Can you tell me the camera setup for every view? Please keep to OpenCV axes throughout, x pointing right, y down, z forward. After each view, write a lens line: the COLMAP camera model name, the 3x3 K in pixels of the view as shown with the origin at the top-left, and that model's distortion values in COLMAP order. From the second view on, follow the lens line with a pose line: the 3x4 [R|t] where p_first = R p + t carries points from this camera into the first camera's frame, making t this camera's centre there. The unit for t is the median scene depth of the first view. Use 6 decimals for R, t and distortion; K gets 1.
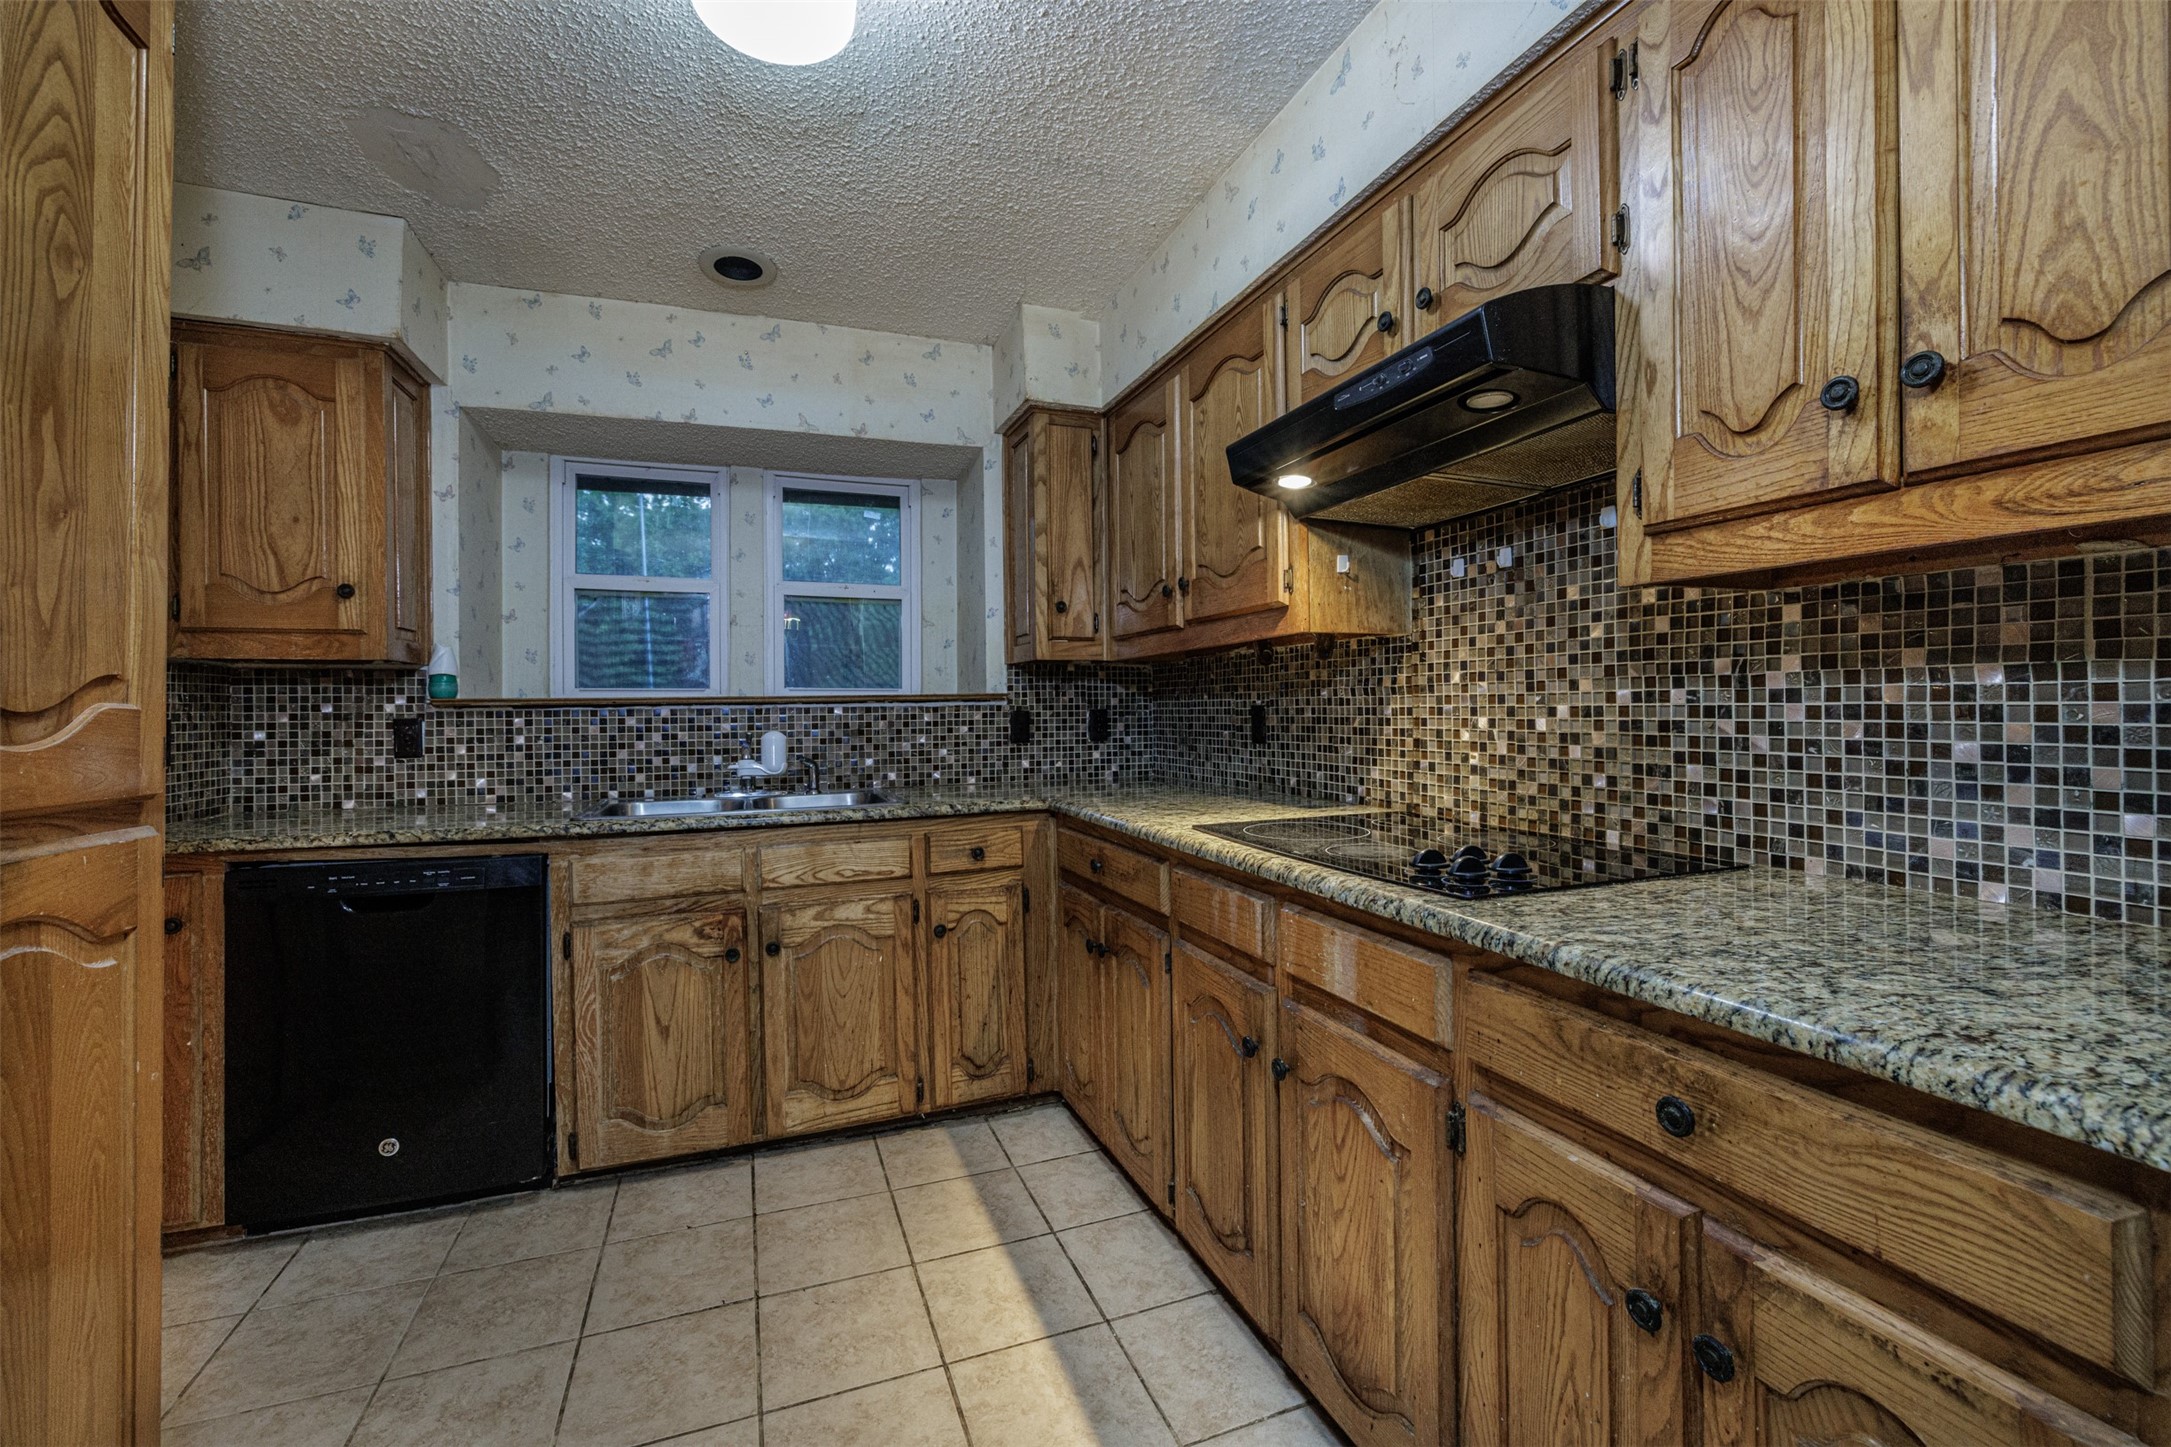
lens RADIAL K [[923.9, 0, 1081.1], [0, 923.9, 670.2], [0, 0, 1]] dist [0.000447, 0.000467]
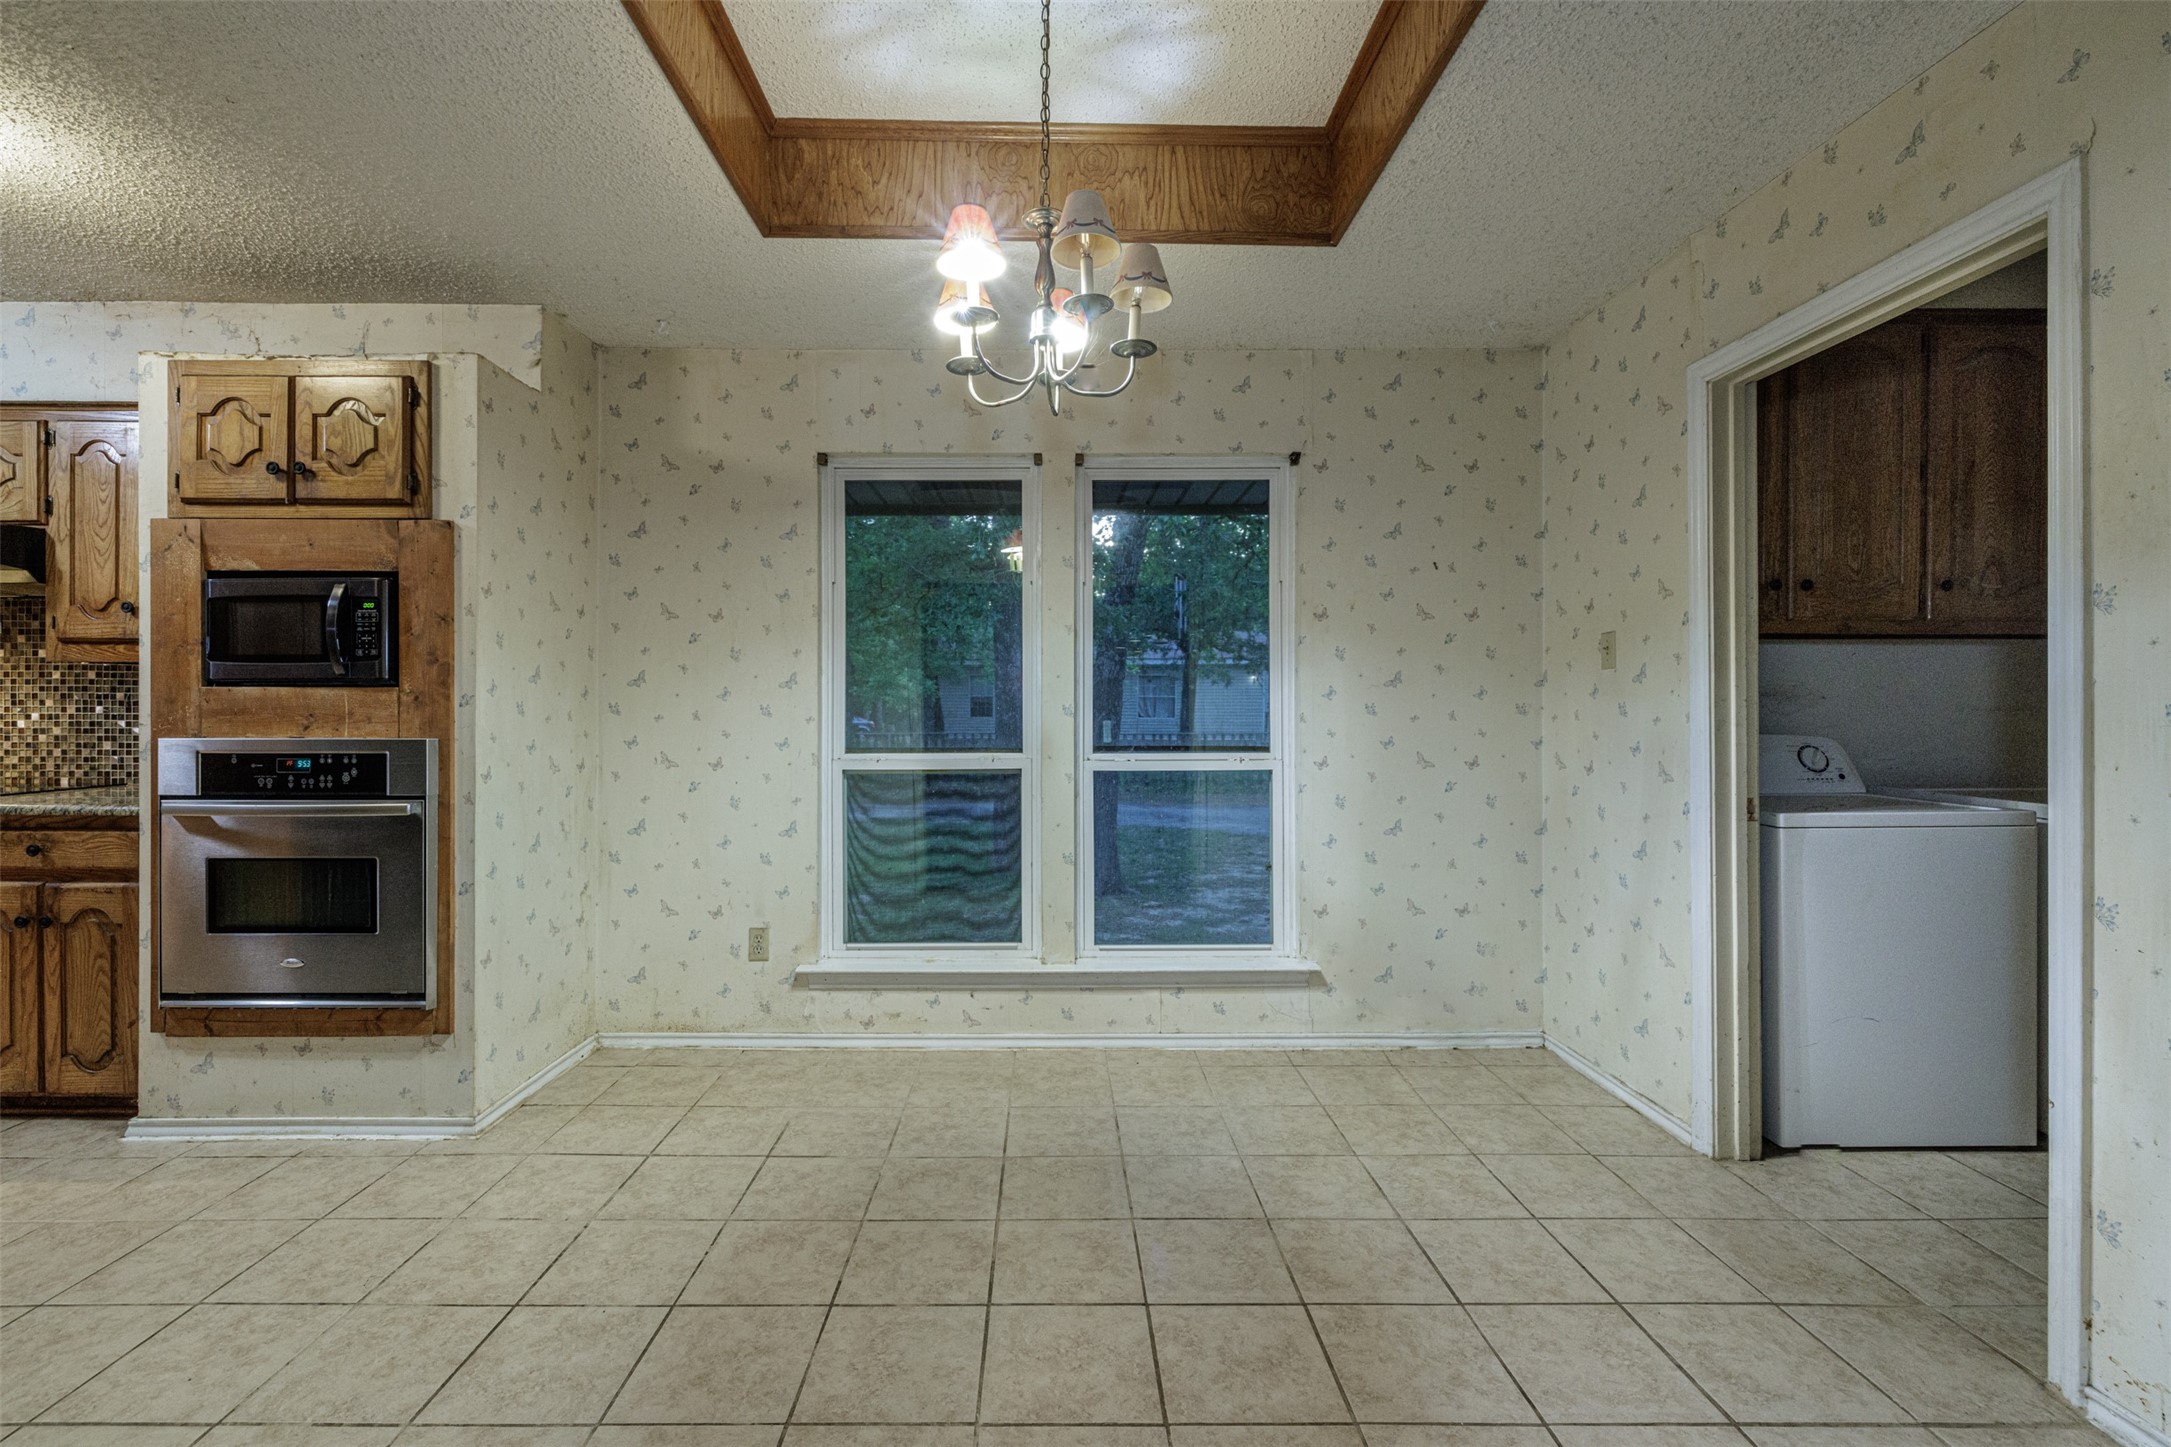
lens RADIAL K [[923.9, 0, 1042.3], [0, 923.9, 733.8], [0, 0, 1]] dist [0.000447, 0.000467]
pose [[0.351149, -0.006179, 0.936299, -0.354281], [-0.046152, 0.998648, 0.023900, -0.040975], [-0.935181, -0.051605, 0.350389, -1.078151]]
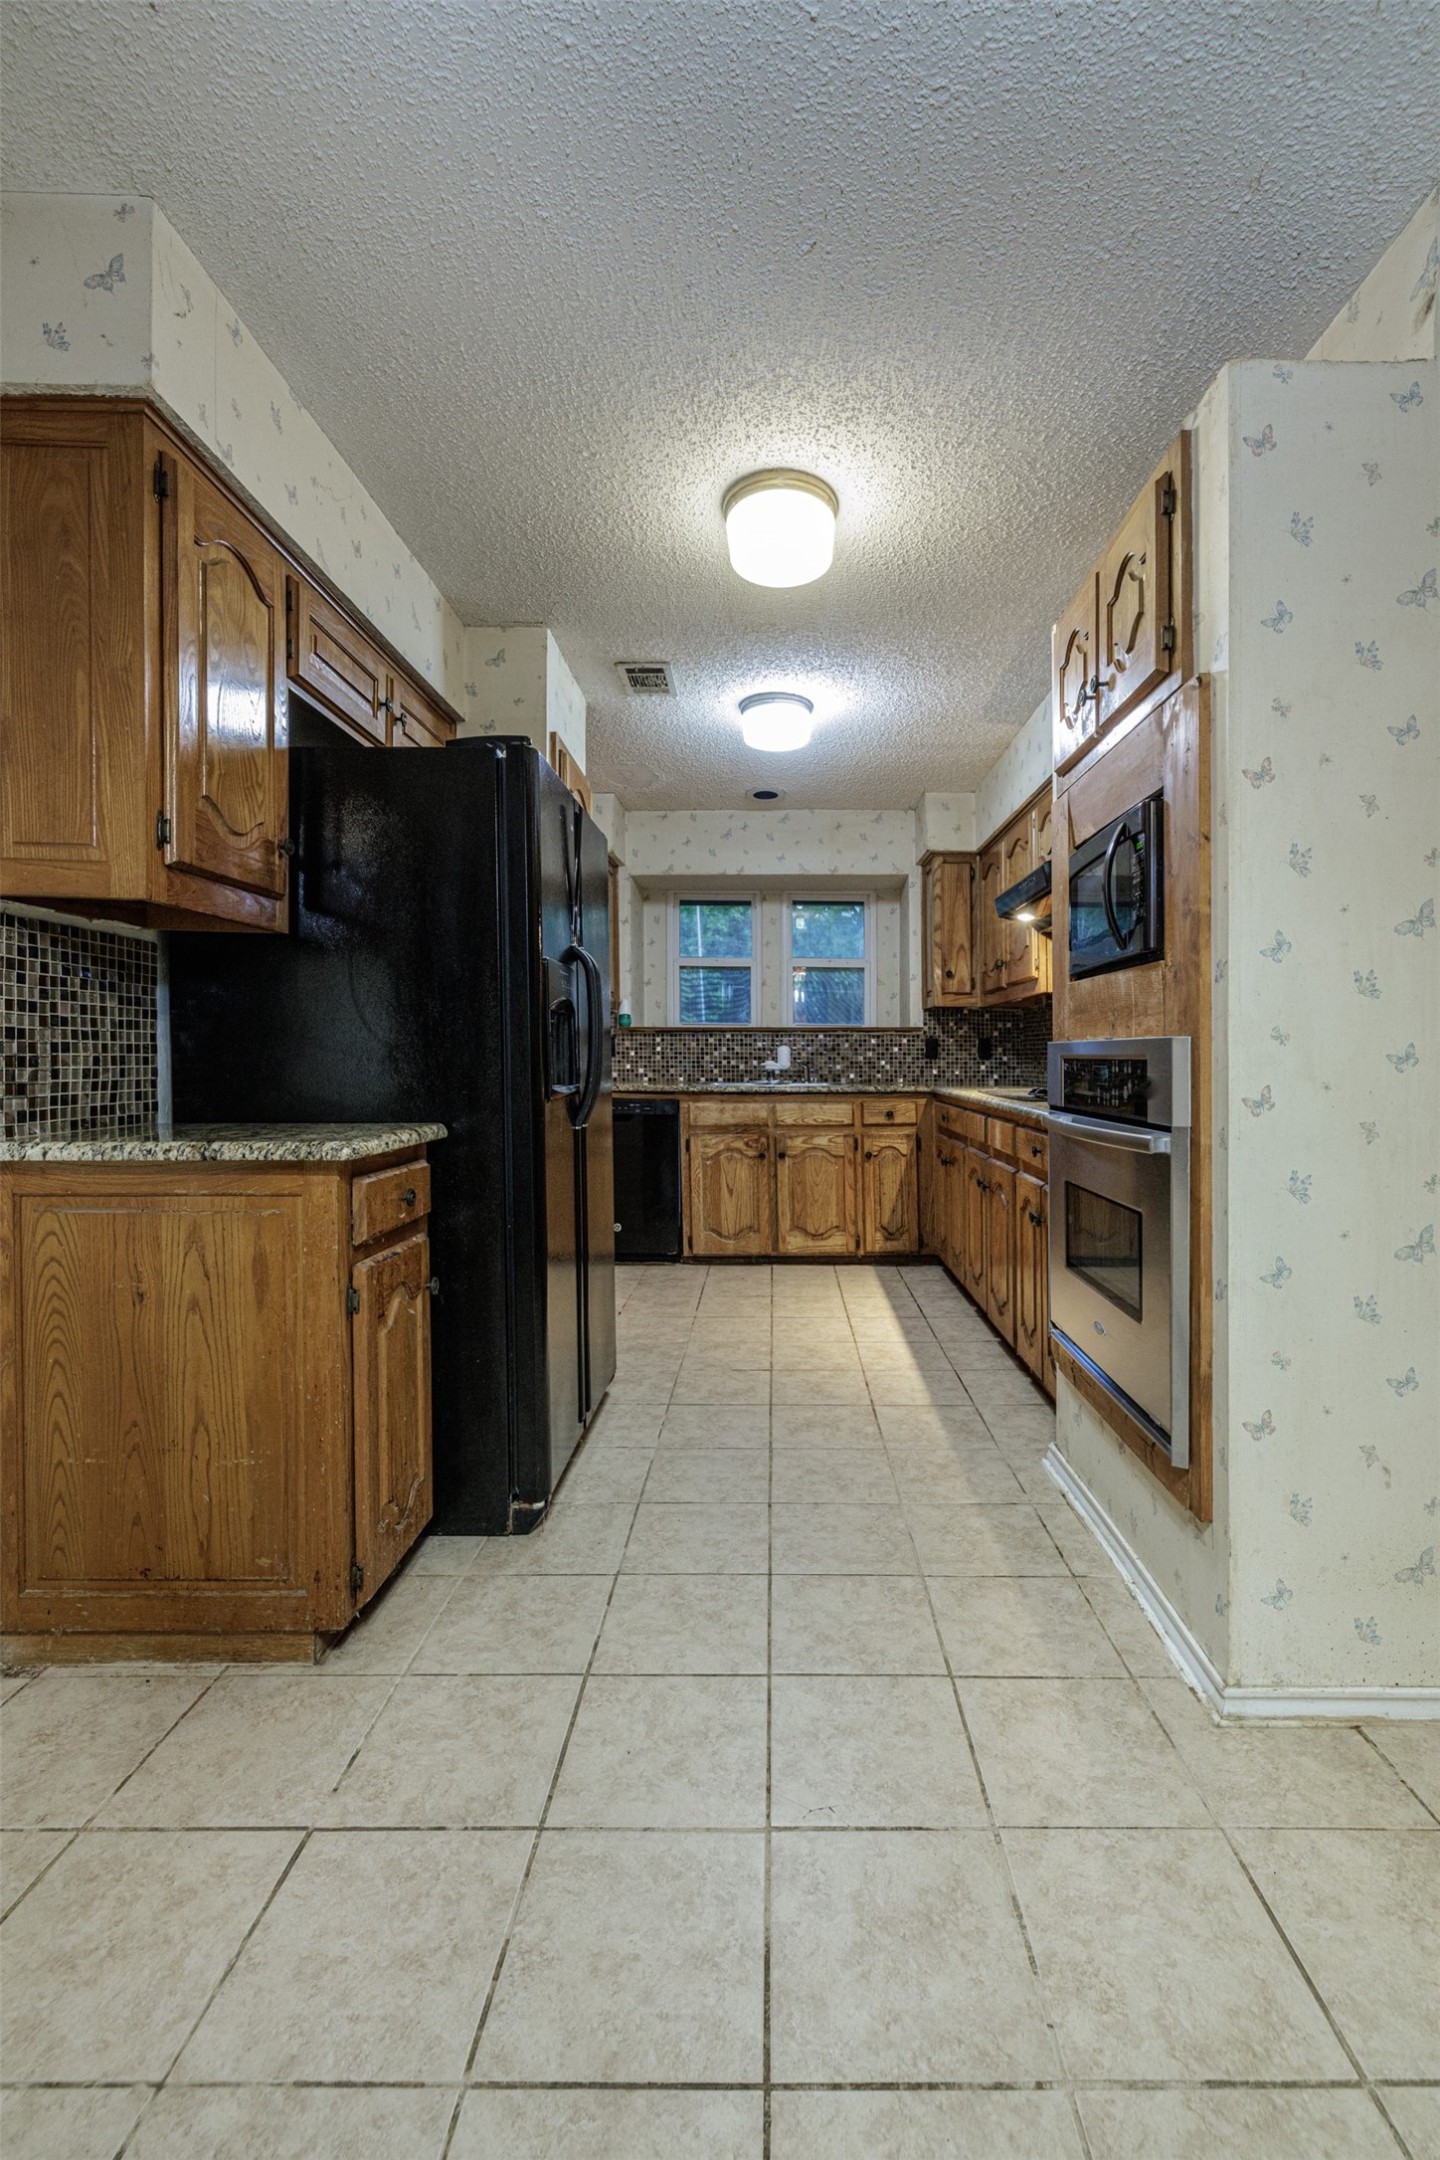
lens RADIAL K [[919.2, 0, 773.0], [0, 919.2, 1064.4], [0, 0, 1]] dist [0.000447, 0.000467]
pose [[0.937723, 0.020302, -0.346791, 0.308923], [-0.001413, 0.998505, 0.054634, 0.003729], [0.347382, -0.050741, 0.936350, -0.789320]]
